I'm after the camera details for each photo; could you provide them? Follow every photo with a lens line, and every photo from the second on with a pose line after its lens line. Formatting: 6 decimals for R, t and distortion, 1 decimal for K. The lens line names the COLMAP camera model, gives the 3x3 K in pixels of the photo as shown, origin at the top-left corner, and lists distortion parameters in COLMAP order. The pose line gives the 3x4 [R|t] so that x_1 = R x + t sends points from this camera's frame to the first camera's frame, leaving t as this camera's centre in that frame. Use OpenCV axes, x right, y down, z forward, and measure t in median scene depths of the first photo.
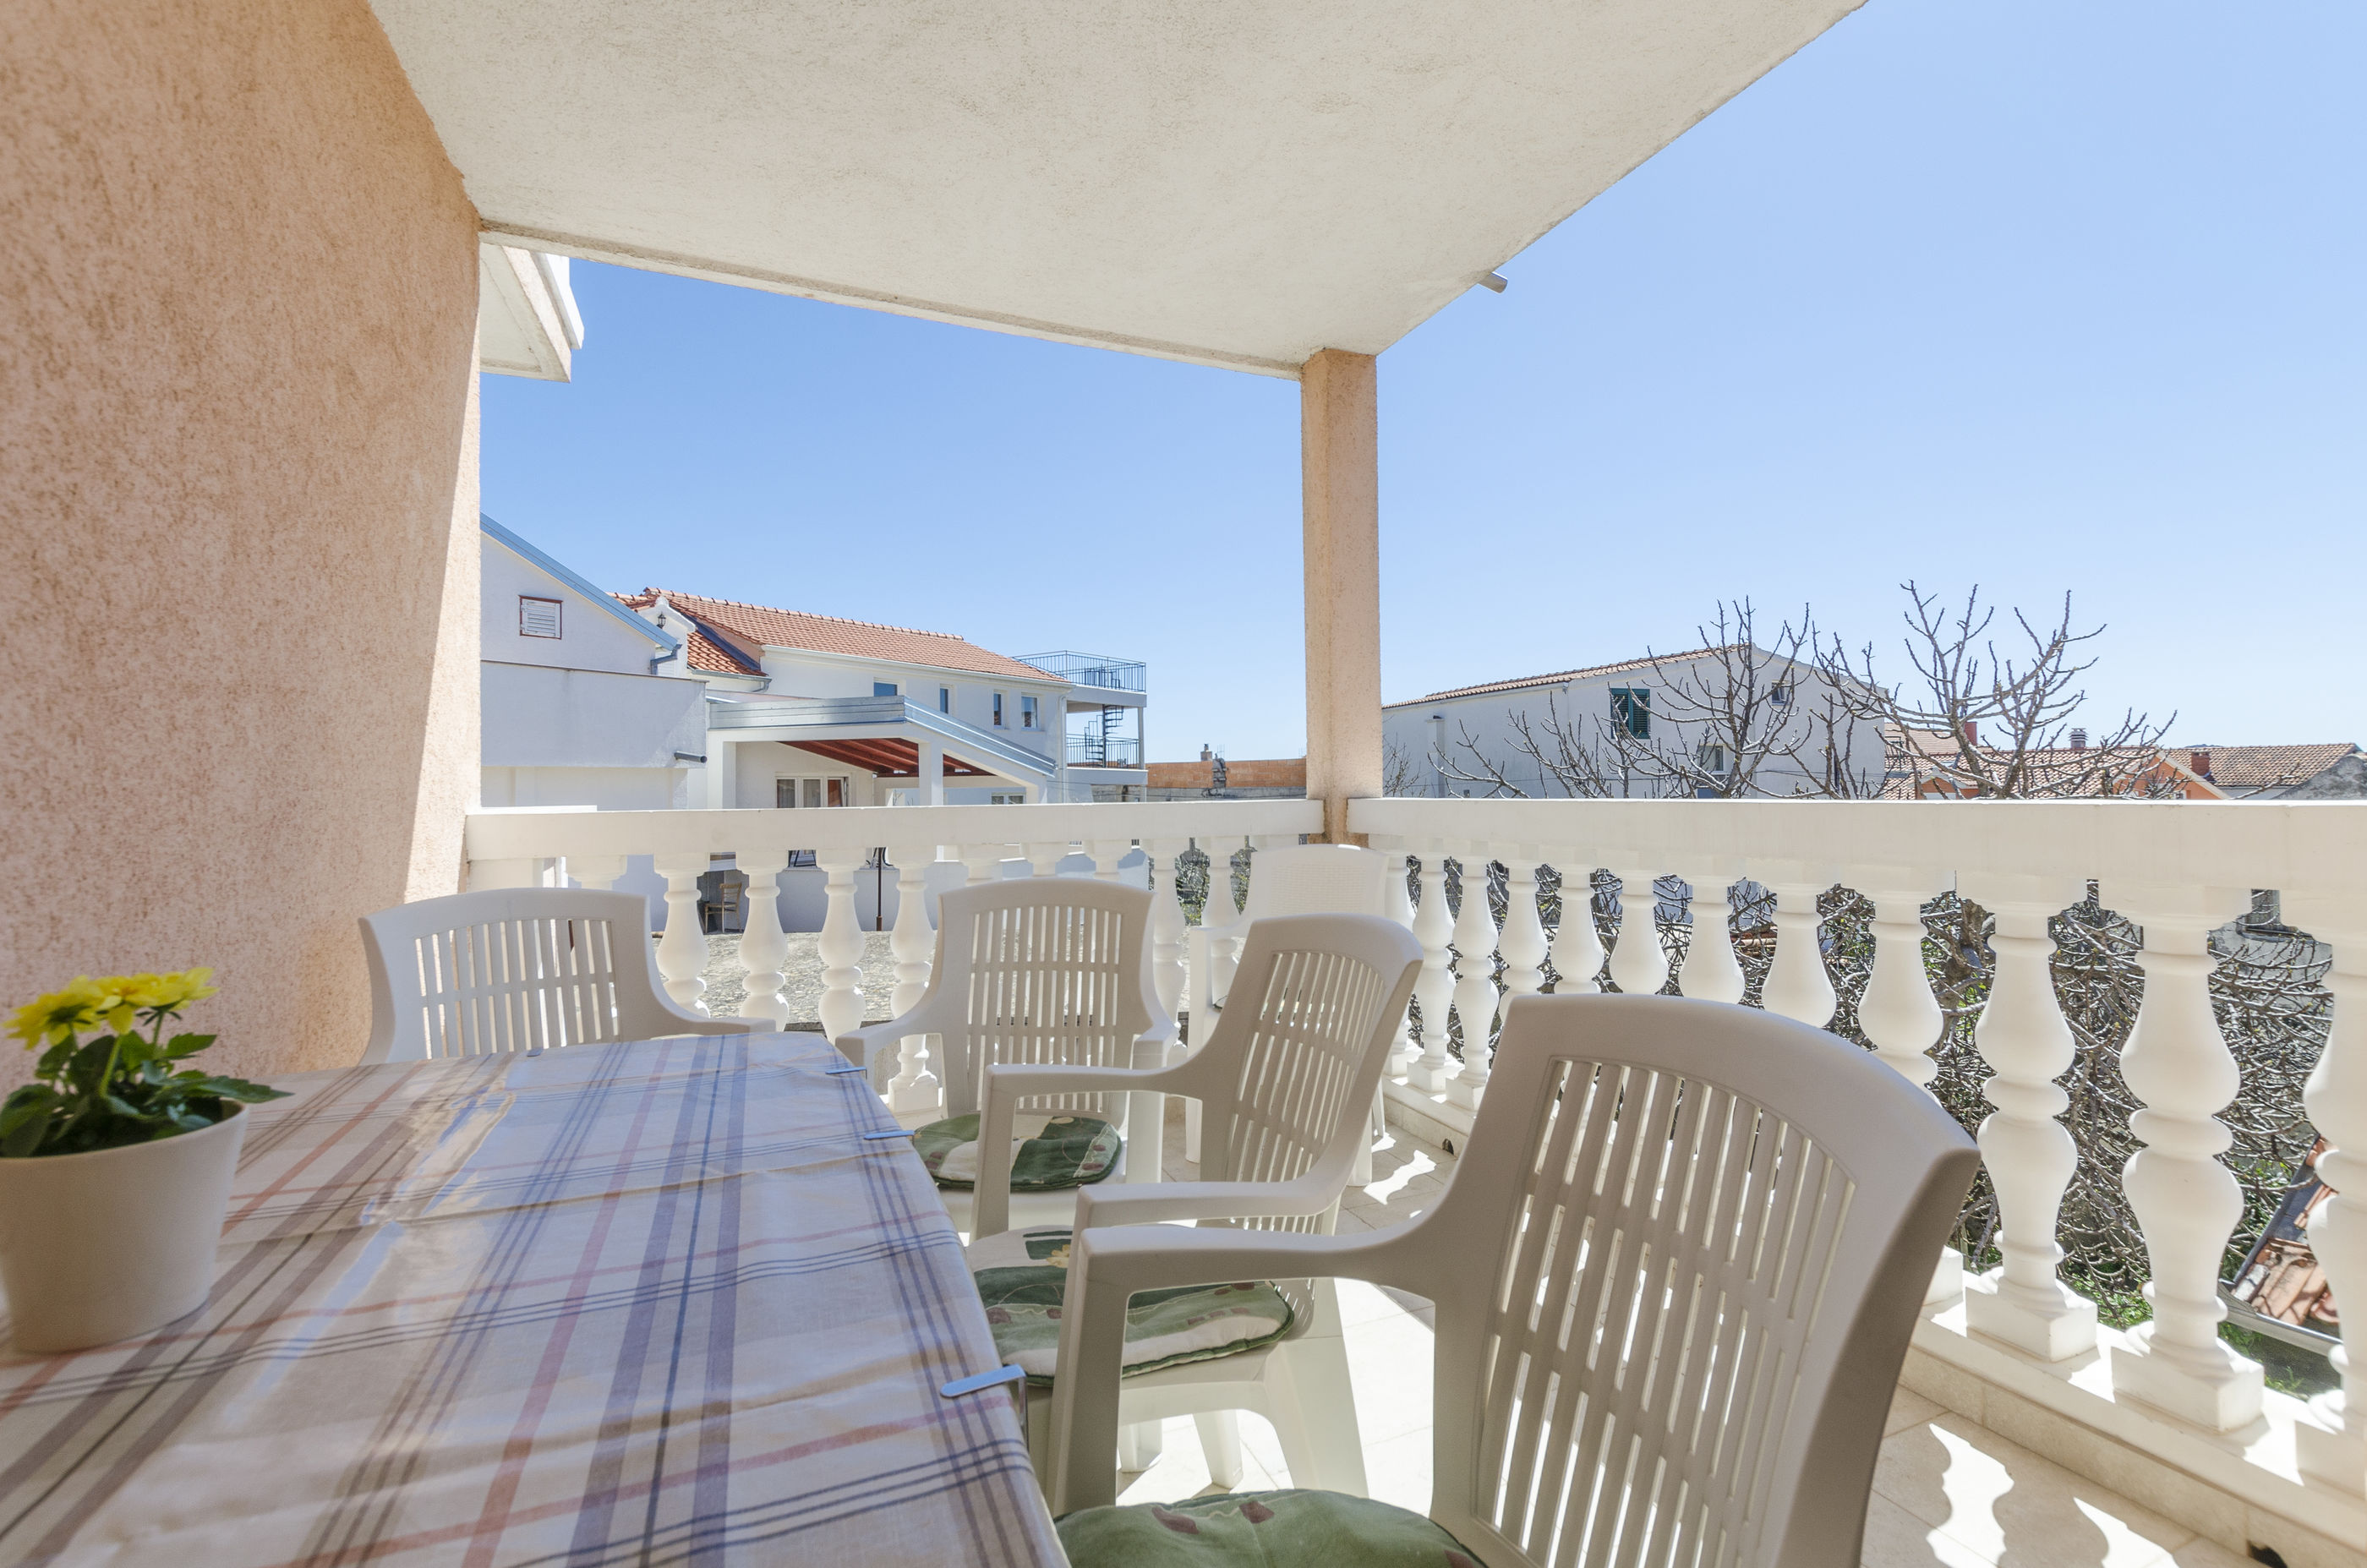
lens RADIAL K [[1002.1, 0, 1183.5], [0, 1002.1, 784.0], [0, 0, 1]] dist [0.002582, -0.000147]
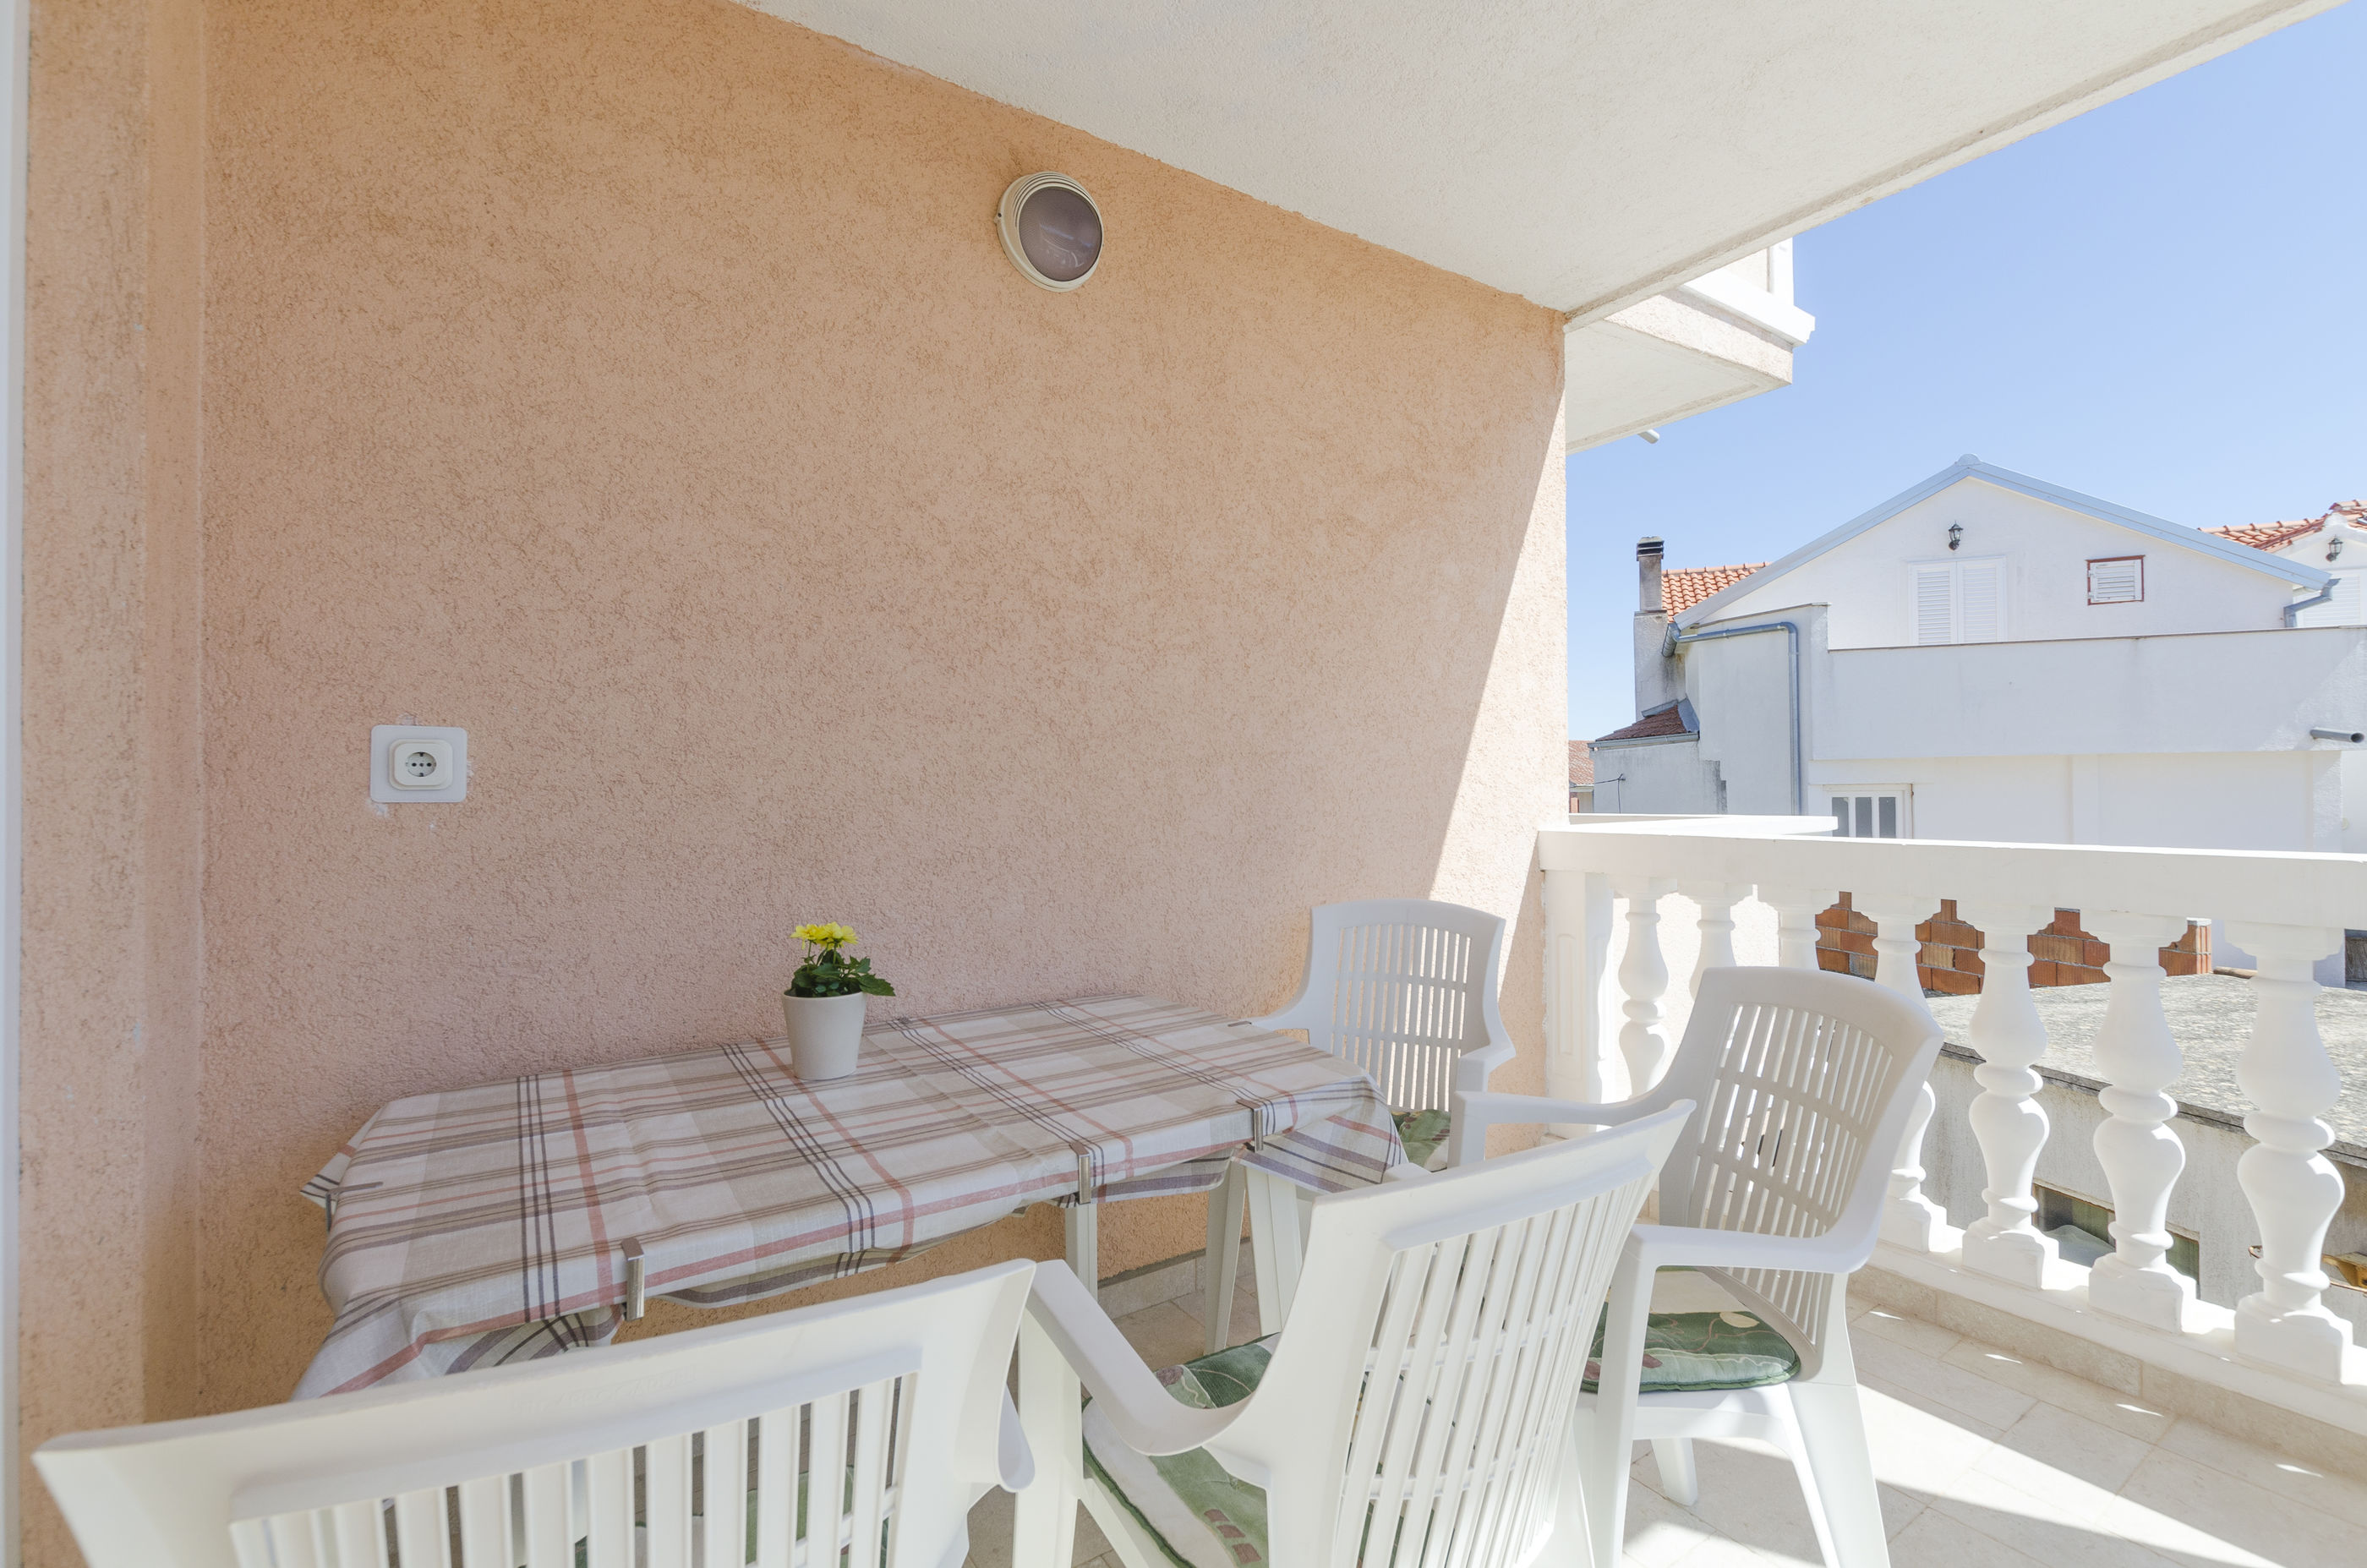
lens RADIAL K [[1002.1, 0, 1183.5], [0, 1002.1, 784.0], [0, 0, 1]] dist [0.002582, -0.000147]
pose [[0.208359, 0.004517, -0.978042, 0.848836], [0.009016, 0.999938, 0.006539, -0.086697], [0.978011, -0.010180, 0.208305, 0.829221]]
